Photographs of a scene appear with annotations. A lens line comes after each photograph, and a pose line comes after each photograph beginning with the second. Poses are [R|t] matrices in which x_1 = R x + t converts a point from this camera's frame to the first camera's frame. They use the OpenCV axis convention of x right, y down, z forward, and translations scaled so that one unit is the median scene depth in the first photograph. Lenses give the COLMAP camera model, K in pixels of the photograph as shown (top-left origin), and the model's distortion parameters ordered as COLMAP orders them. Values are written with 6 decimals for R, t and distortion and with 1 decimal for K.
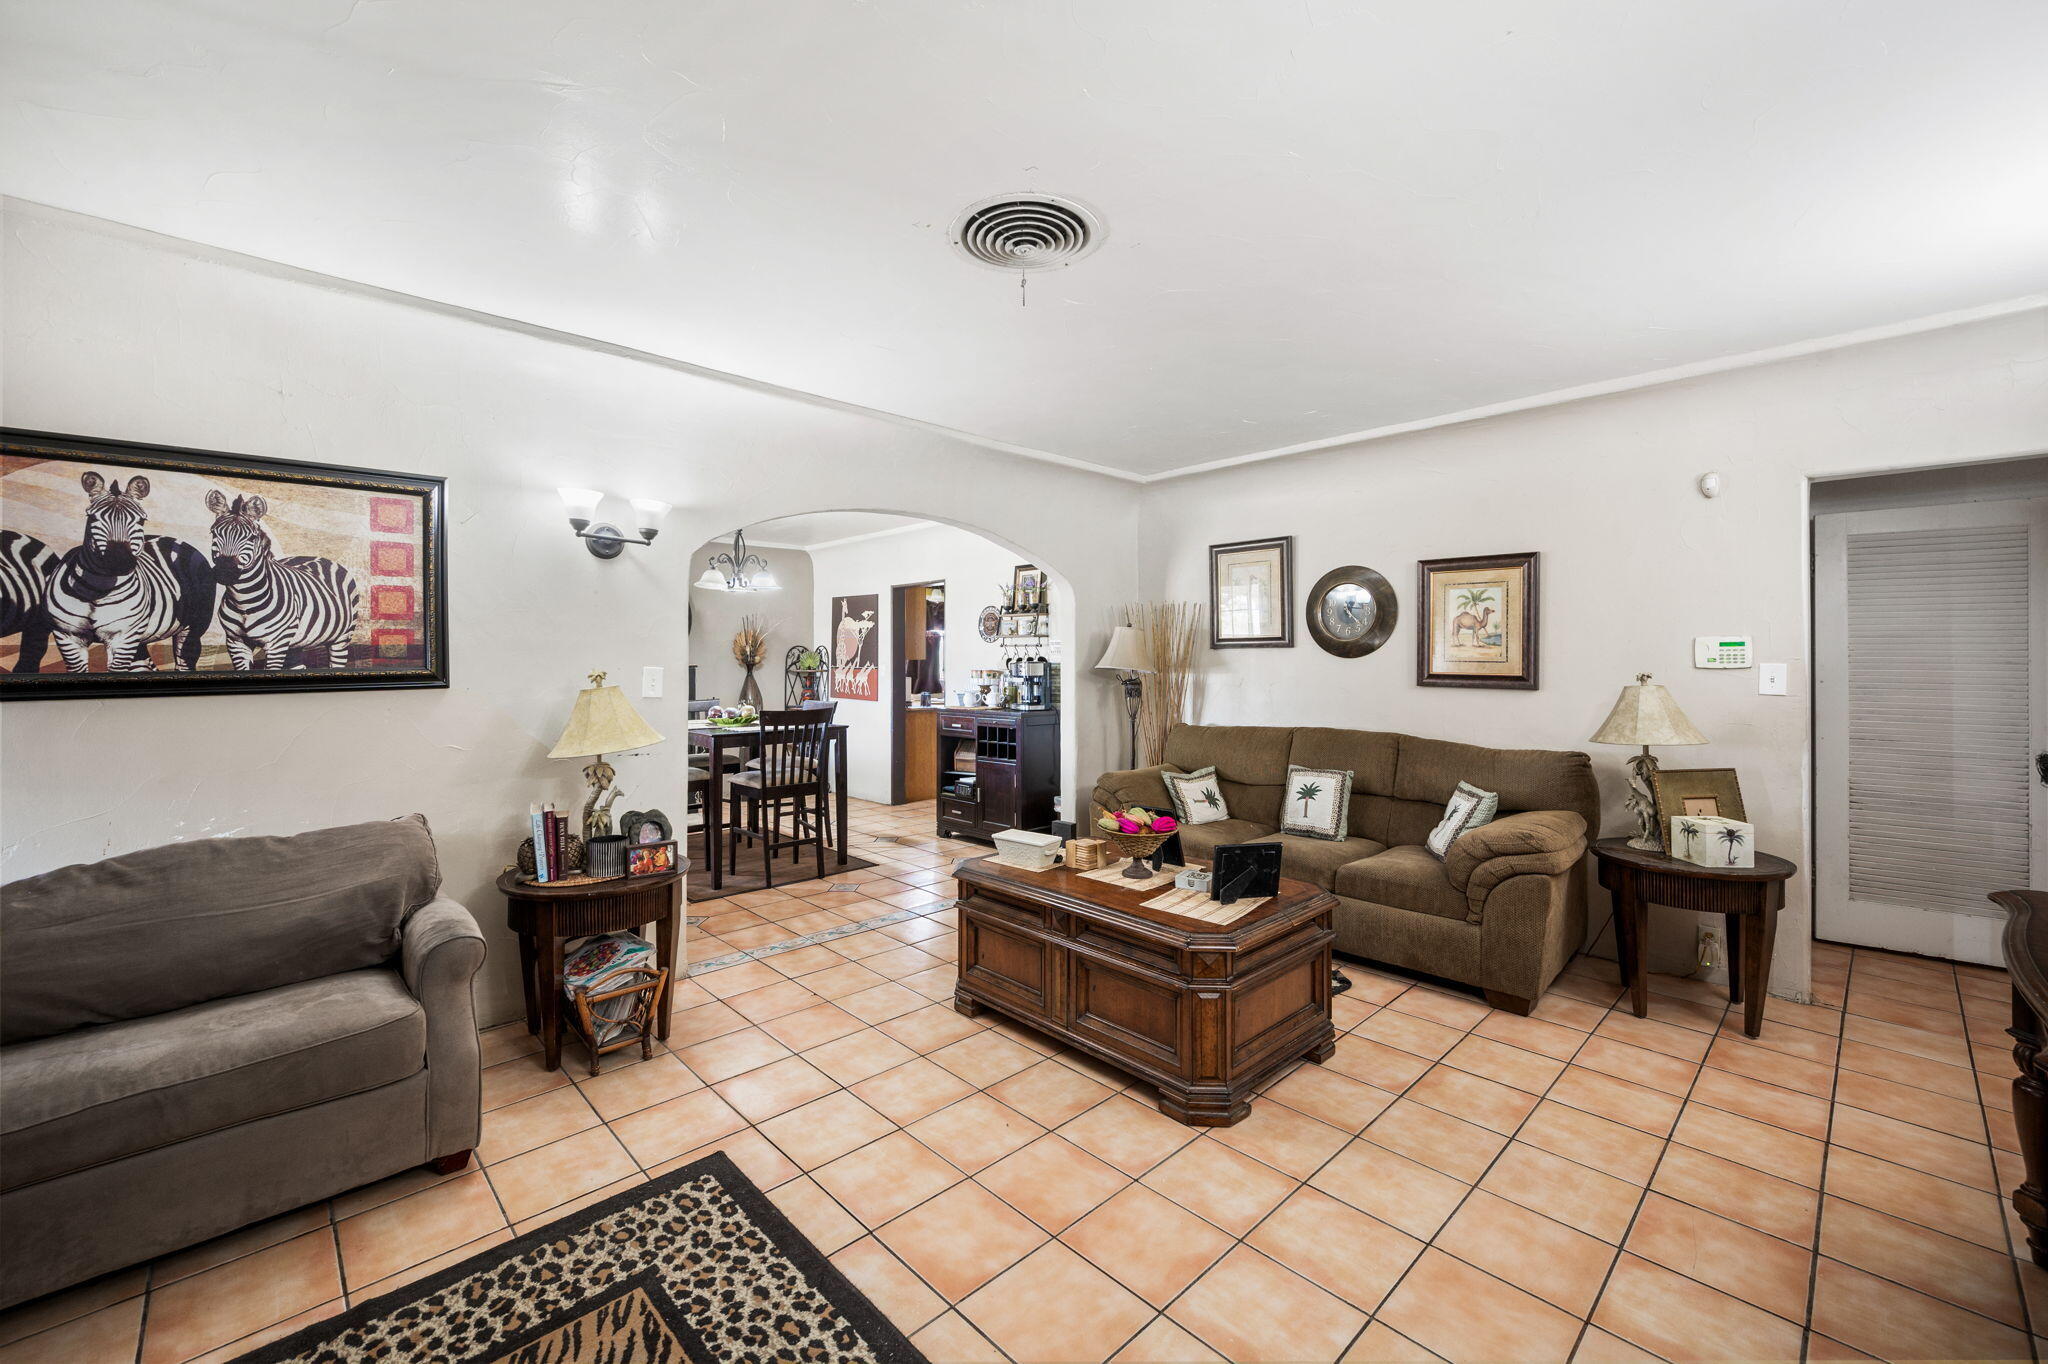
lens RADIAL K [[854.2, 0, 1053.9], [0, 854.2, 666.9], [0, 0, 1]] dist [-0.000742, -0.000134]
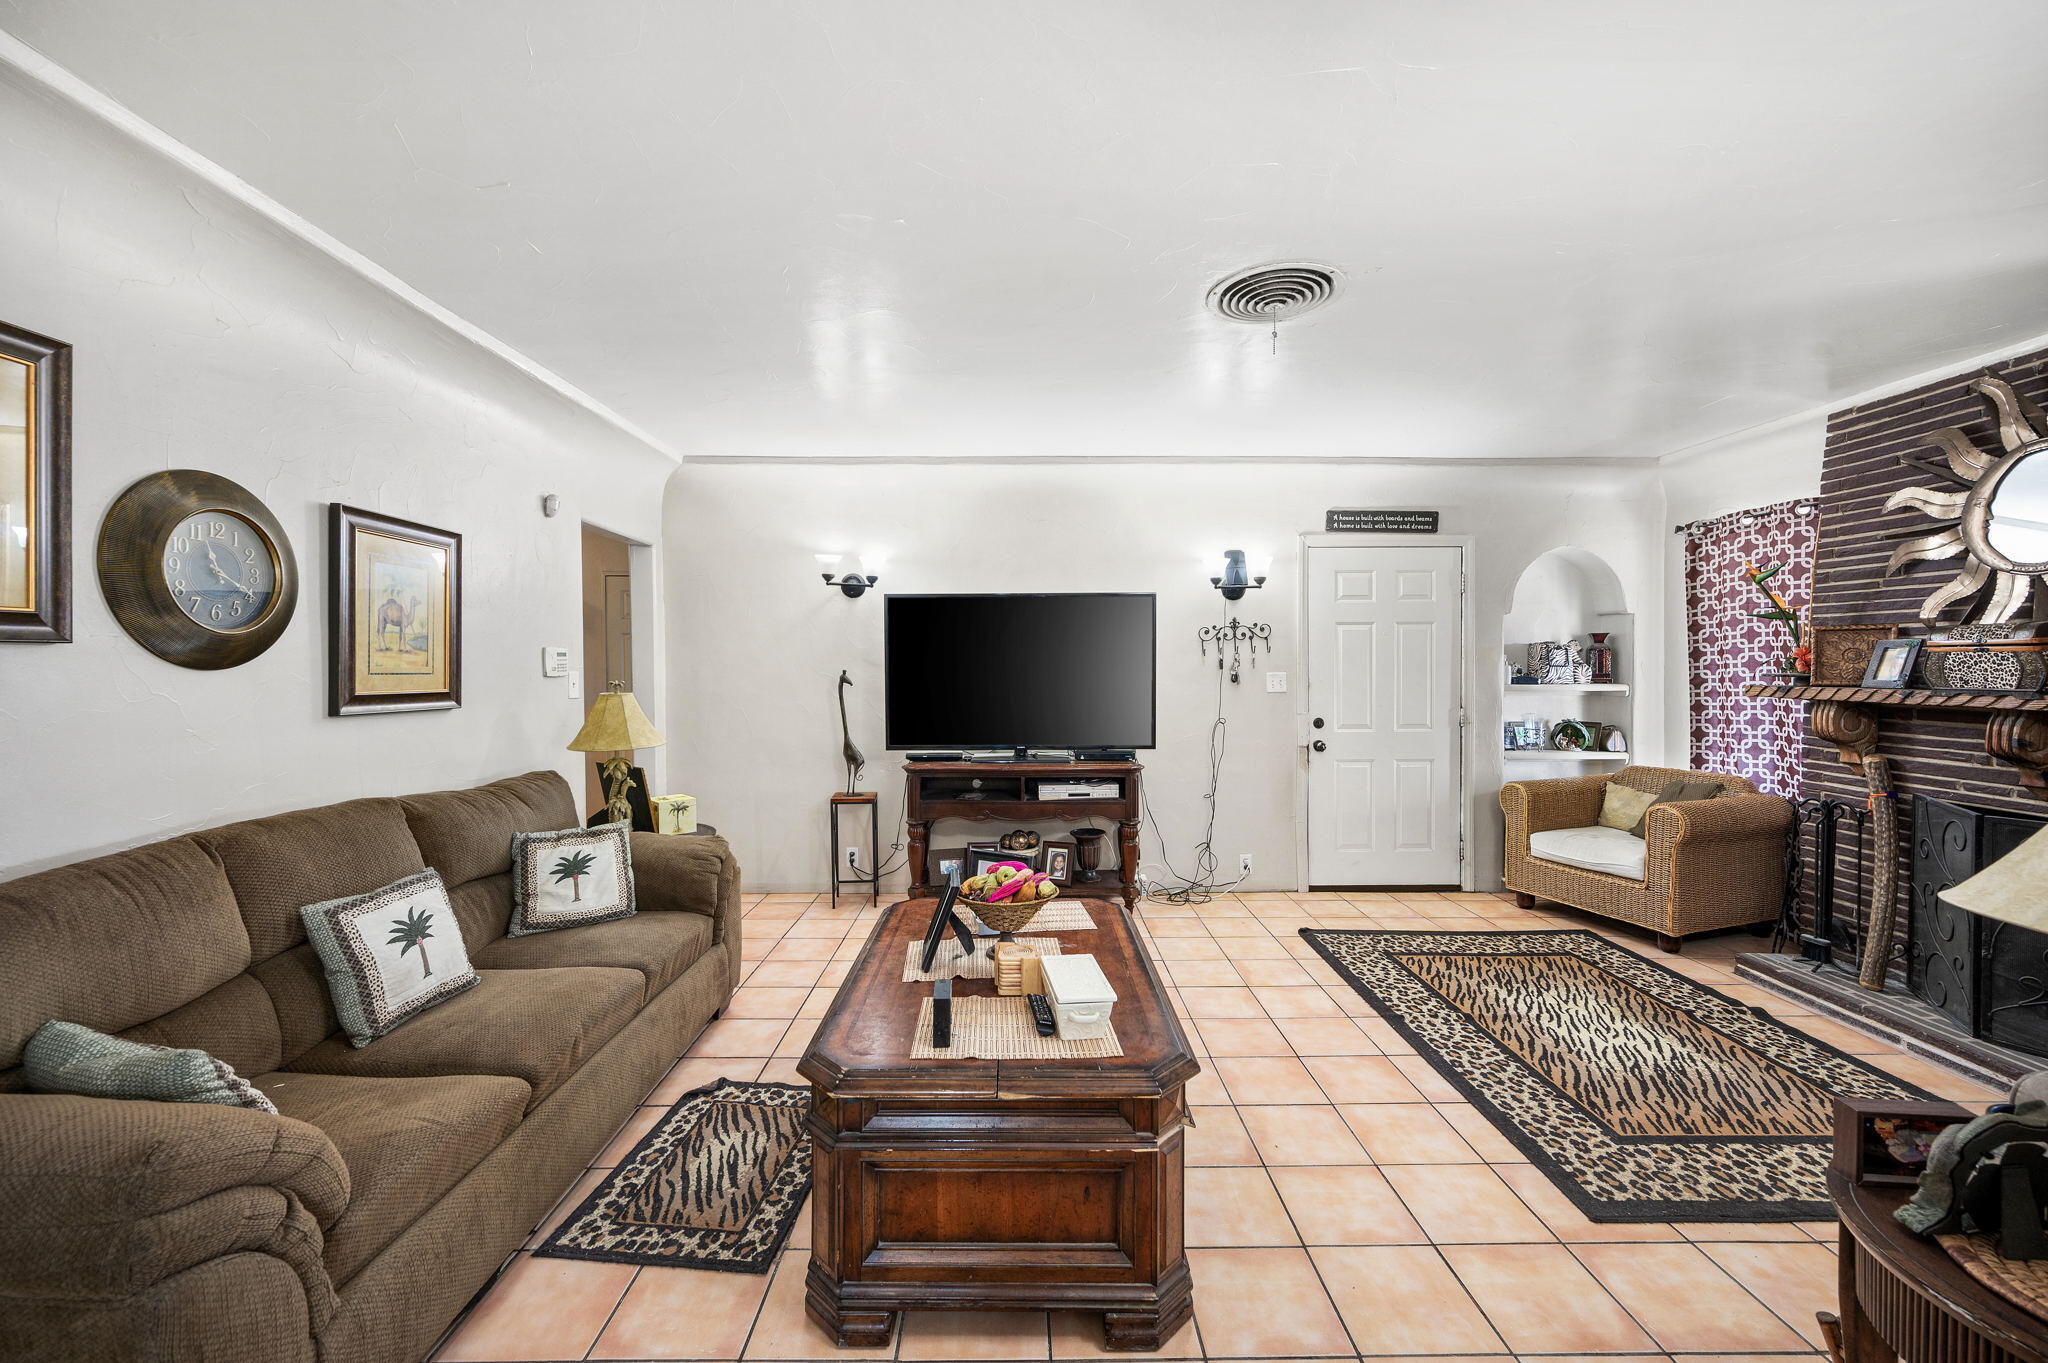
lens RADIAL K [[747.4, 0, 1047.4], [0, 747.4, 662.7], [0, 0, 1]] dist [-0.000925, -0.000085]
pose [[-0.701237, 0.000353, 0.712929, -0.212520], [0.007811, 0.999944, 0.007189, -0.010679], [-0.712886, 0.010610, -0.701200, 0.758344]]
